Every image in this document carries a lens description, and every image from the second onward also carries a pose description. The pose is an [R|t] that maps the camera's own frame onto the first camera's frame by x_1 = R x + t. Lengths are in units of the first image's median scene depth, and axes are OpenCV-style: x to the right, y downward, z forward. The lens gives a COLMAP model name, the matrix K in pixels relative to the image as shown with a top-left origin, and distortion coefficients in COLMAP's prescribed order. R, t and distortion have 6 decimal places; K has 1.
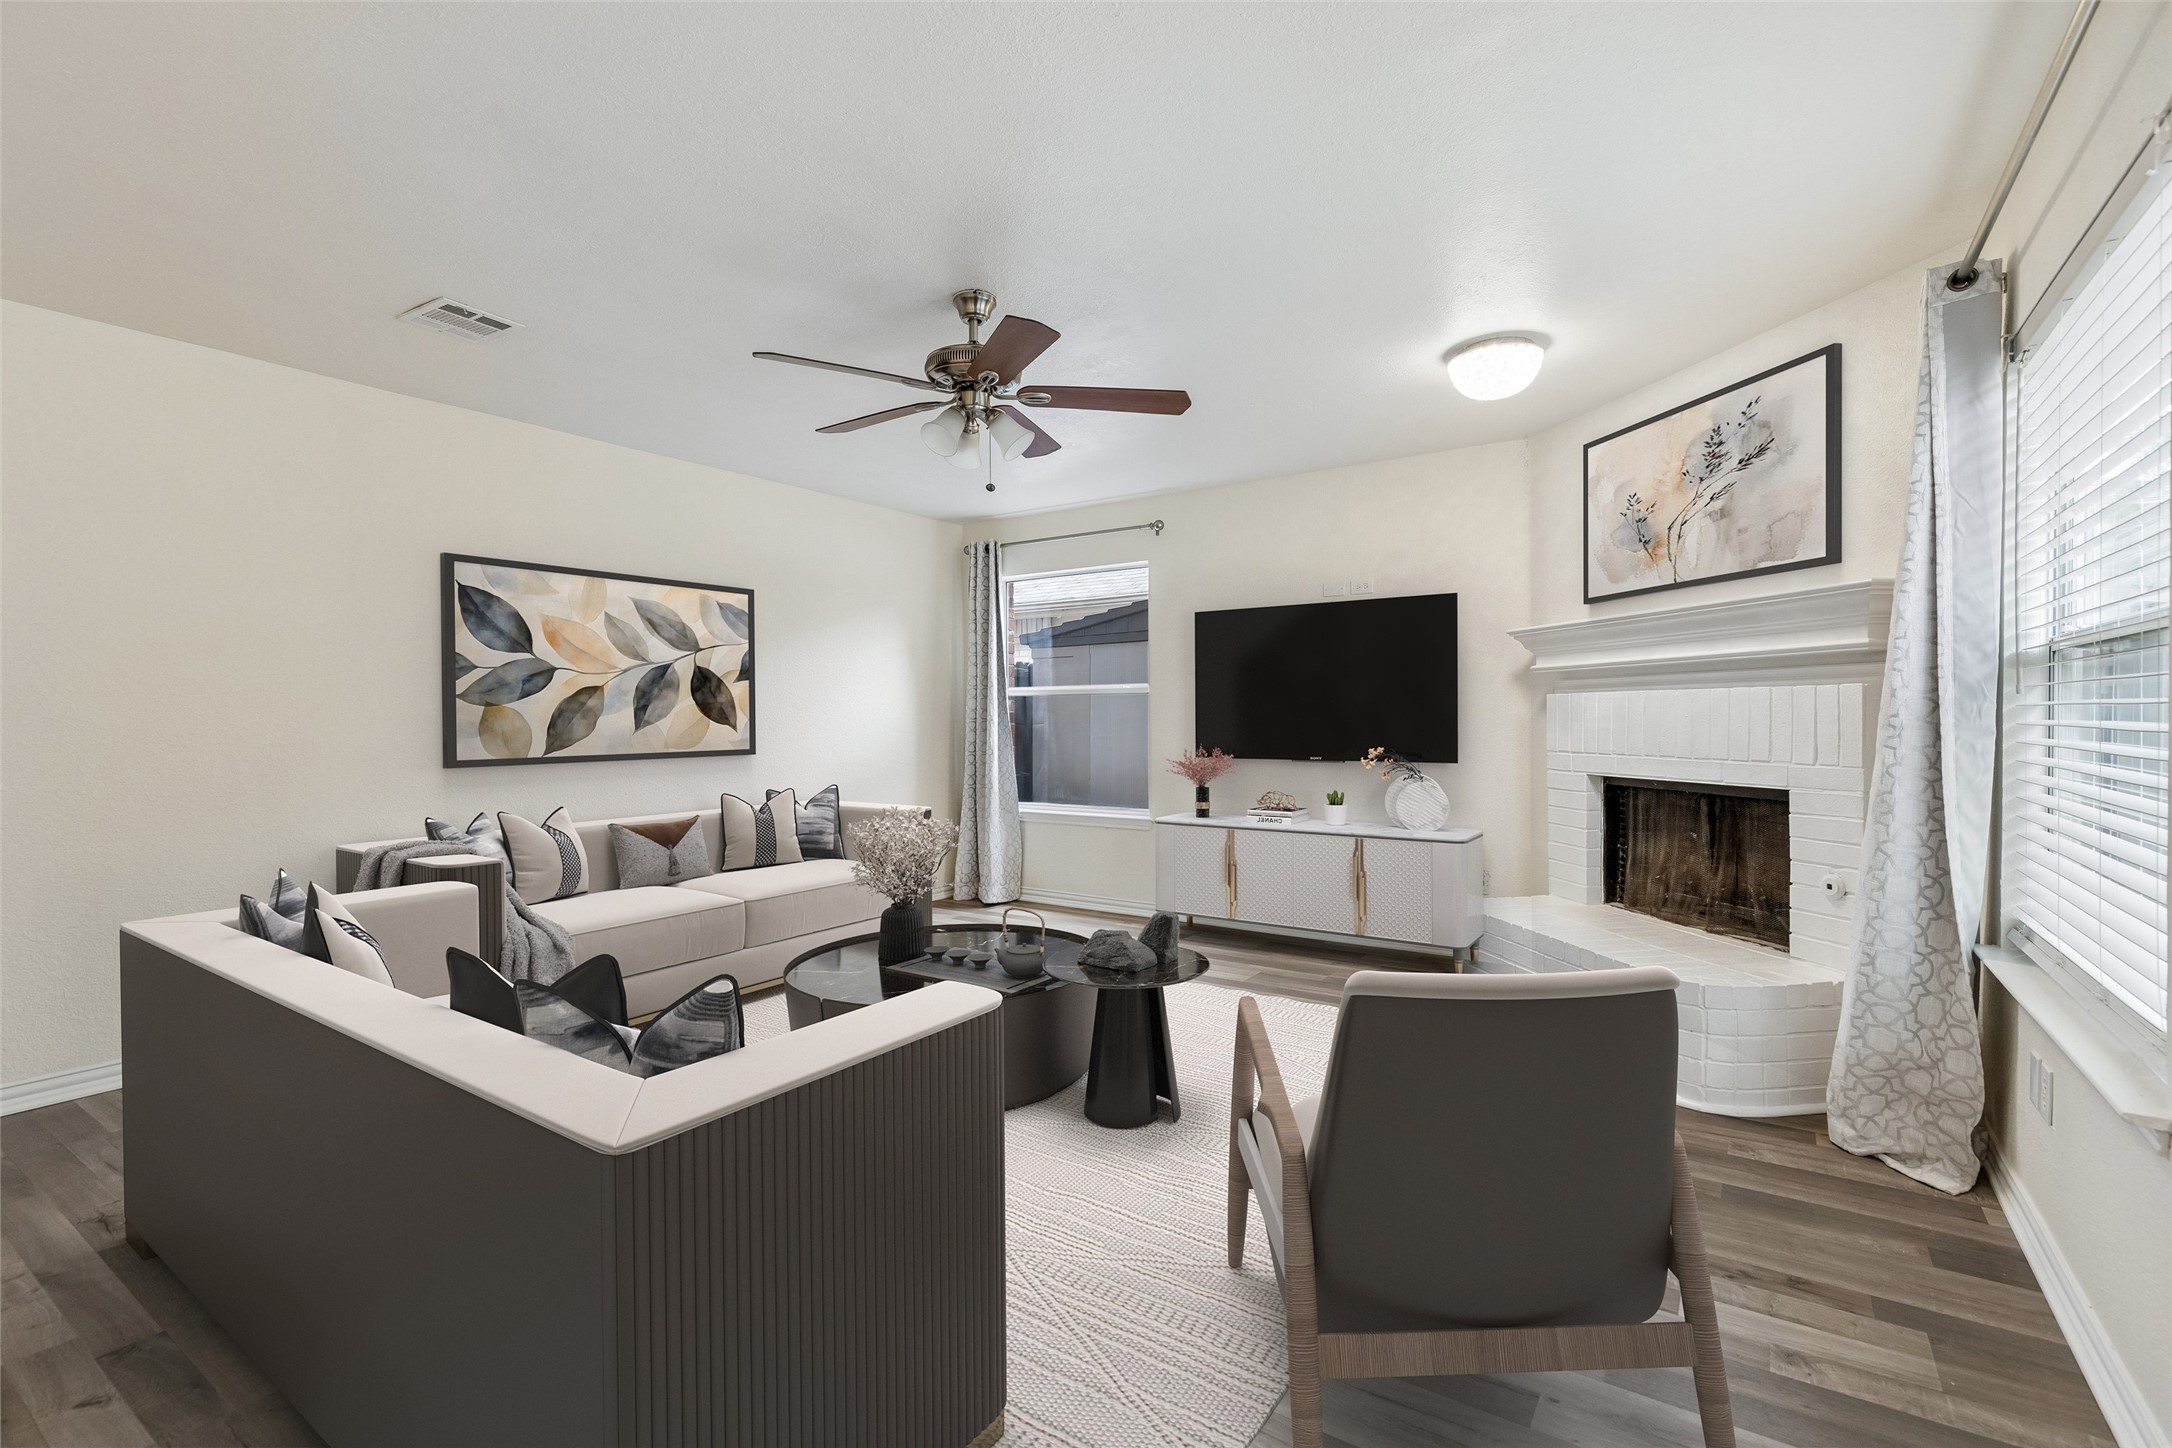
lens RADIAL K [[971.2, 0, 1097.0], [0, 971.2, 742.2], [0, 0, 1]] dist [0.002178, 0.000373]
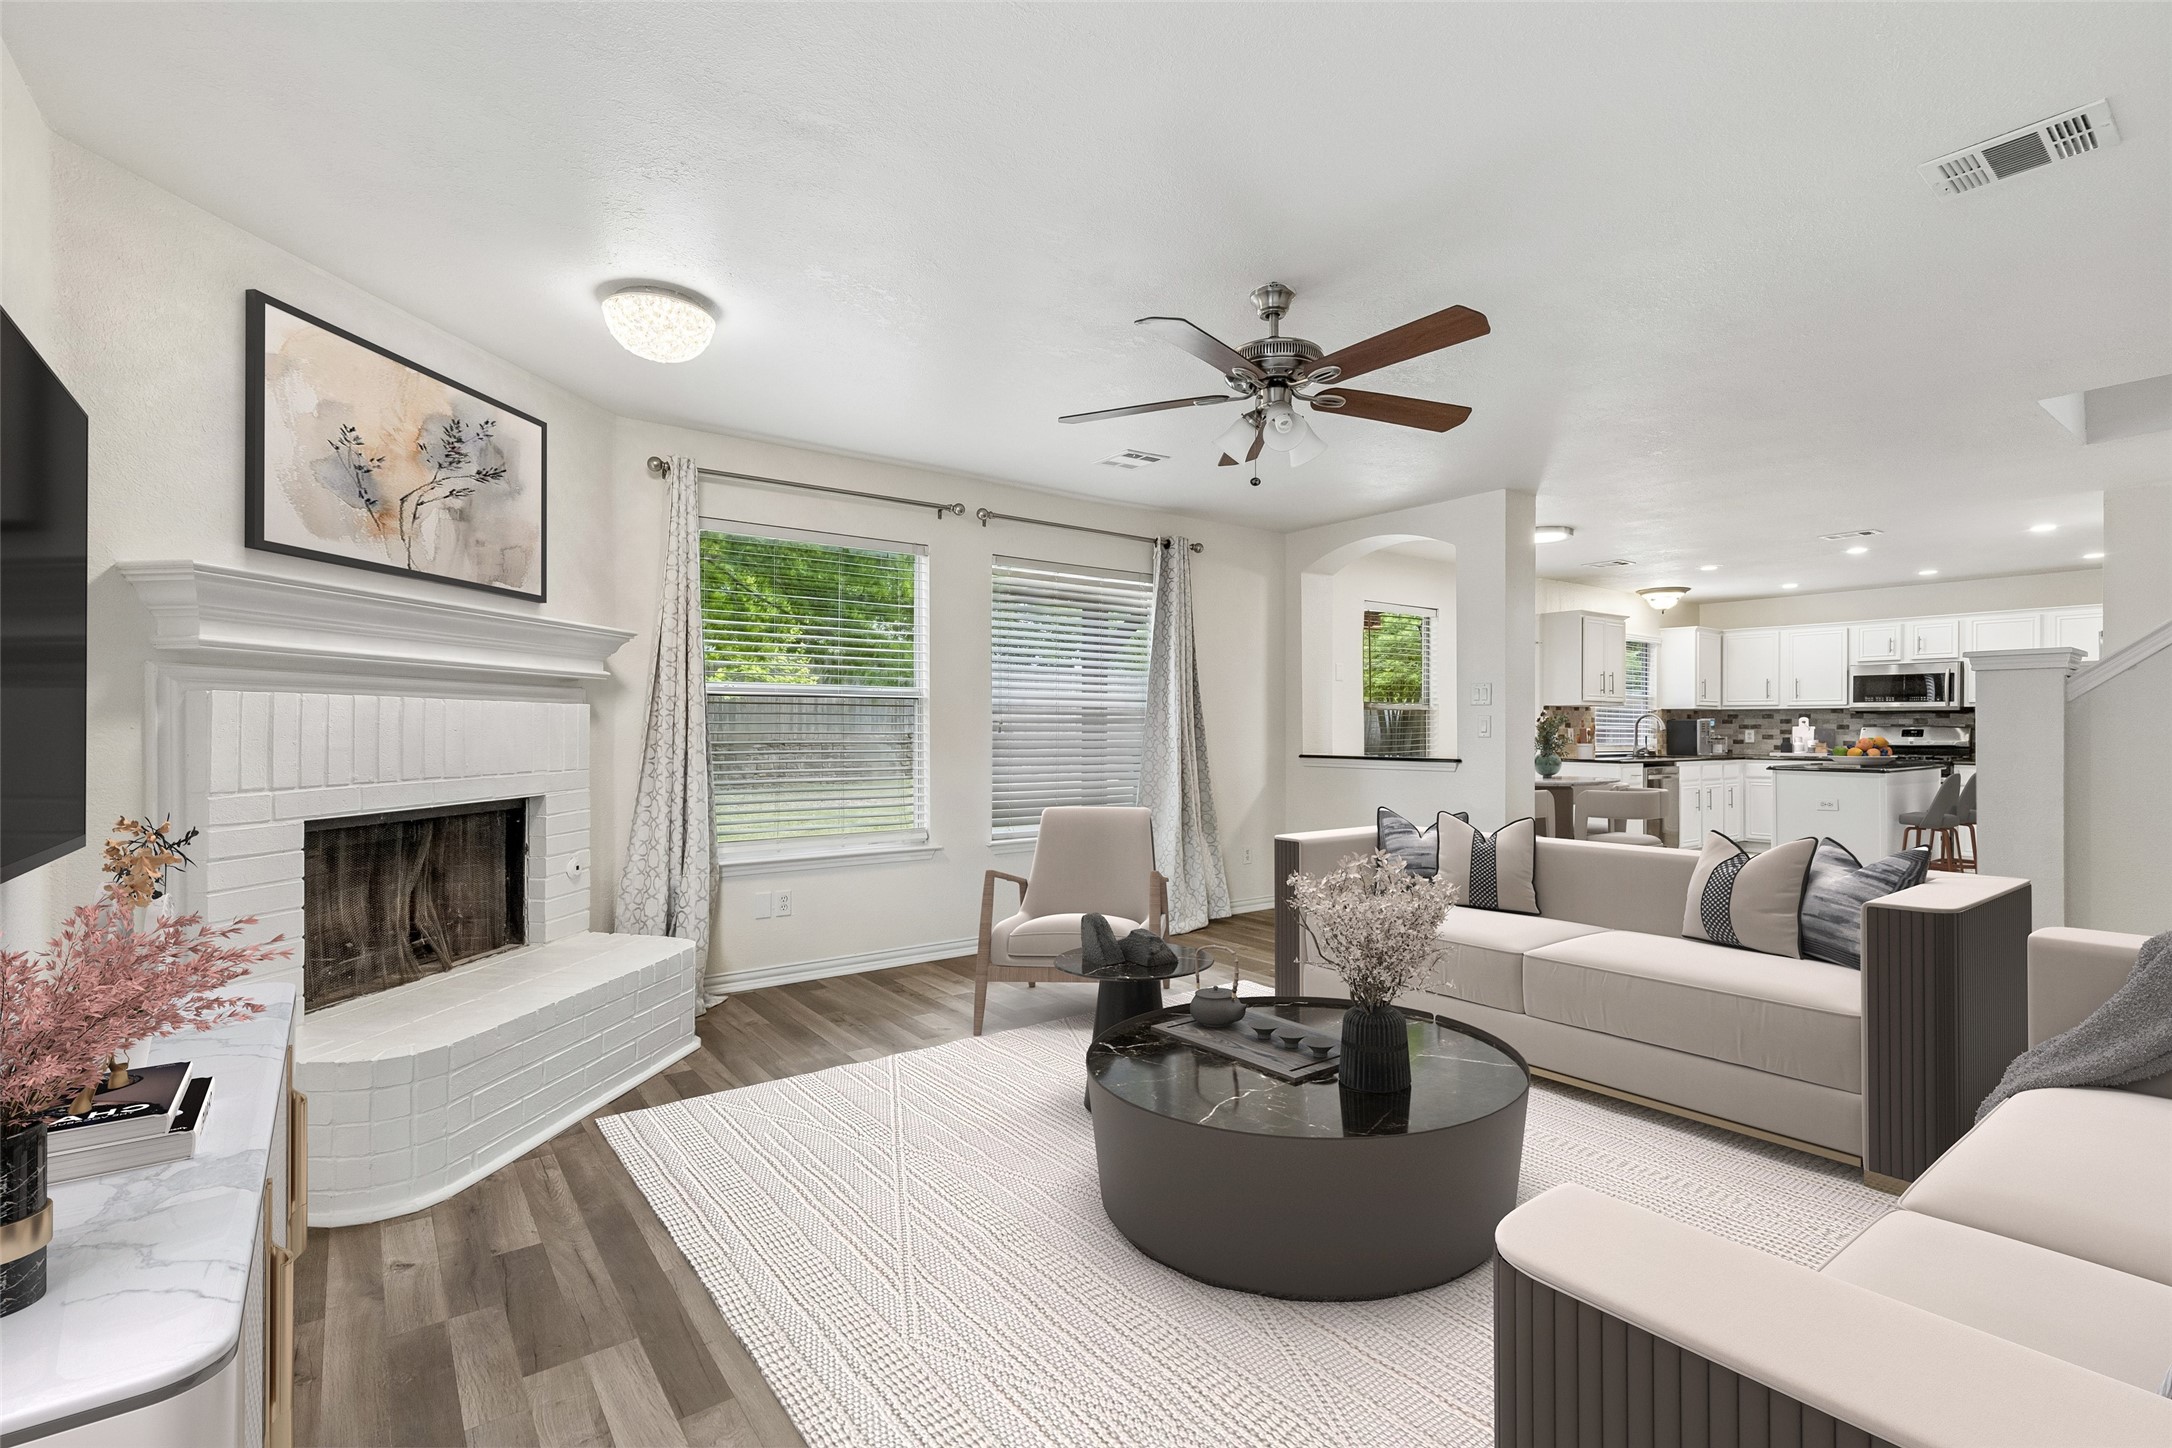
lens RADIAL K [[984.3, 0, 1041.5], [0, 984.3, 728.6], [0, 0, 1]] dist [-0.020198, 0.000005]
pose [[-0.934281, 0.000747, 0.356536, -0.209574], [0.008970, 0.999731, 0.021411, -0.041336], [-0.356423, 0.023202, -0.934036, 1.602788]]
